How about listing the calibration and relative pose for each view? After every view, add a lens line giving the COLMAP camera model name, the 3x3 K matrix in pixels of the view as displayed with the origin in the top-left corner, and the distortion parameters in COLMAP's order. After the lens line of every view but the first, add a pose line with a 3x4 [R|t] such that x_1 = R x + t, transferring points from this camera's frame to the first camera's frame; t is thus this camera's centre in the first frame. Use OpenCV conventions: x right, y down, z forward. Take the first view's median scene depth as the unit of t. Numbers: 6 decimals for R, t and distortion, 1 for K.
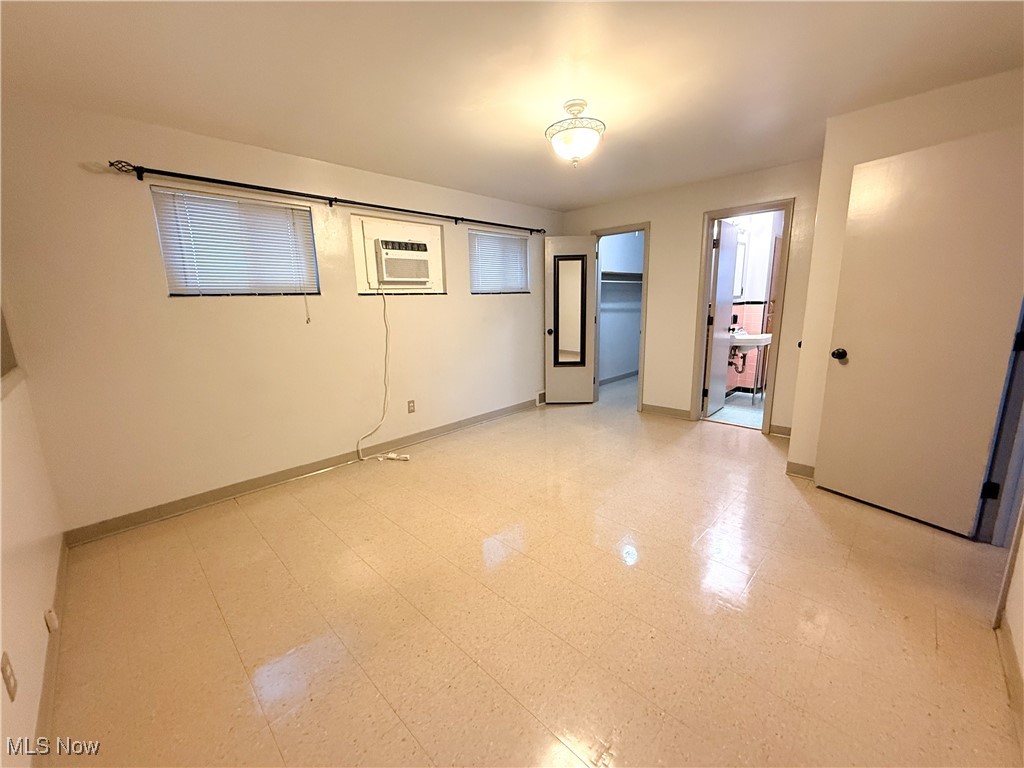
lens RADIAL K [[406.8, 0, 510.3], [0, 406.8, 386.7], [0, 0, 1]] dist [0.000277, -0.000580]
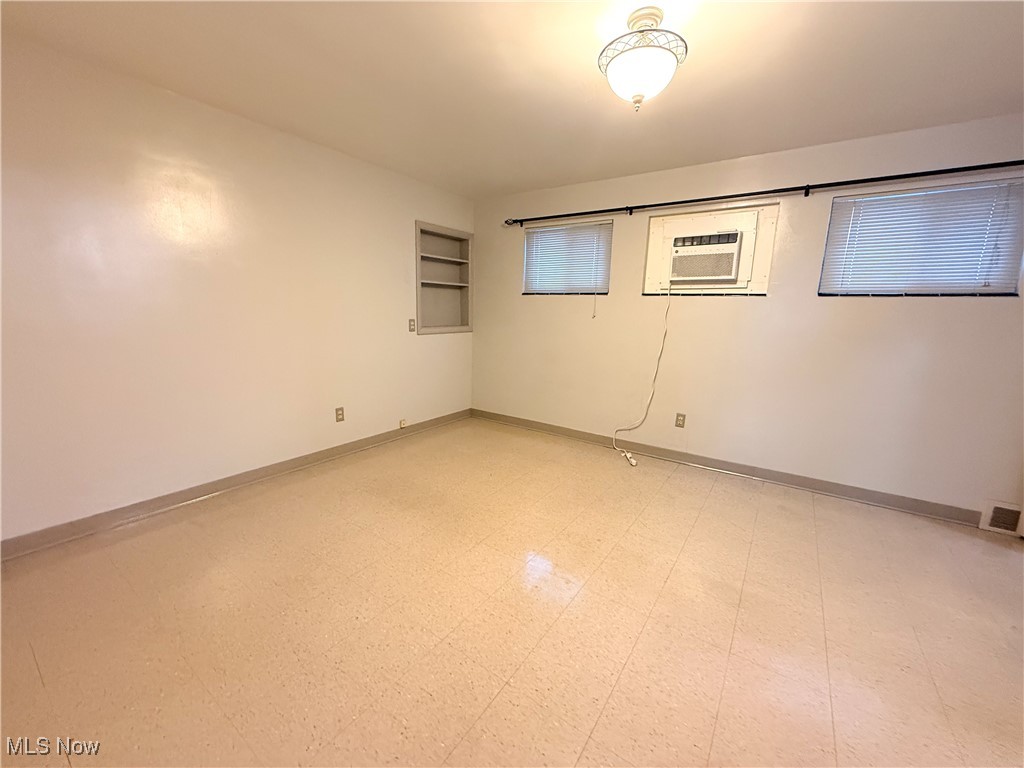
lens RADIAL K [[406.8, 0, 504.5], [0, 406.8, 383.0], [0, 0, 1]] dist [0.000277, -0.000580]
pose [[0.166994, 0.217576, -0.961652, 0.582759], [-0.225563, 0.957911, 0.177560, -0.110488], [0.959810, 0.187261, 0.209042, 0.466421]]
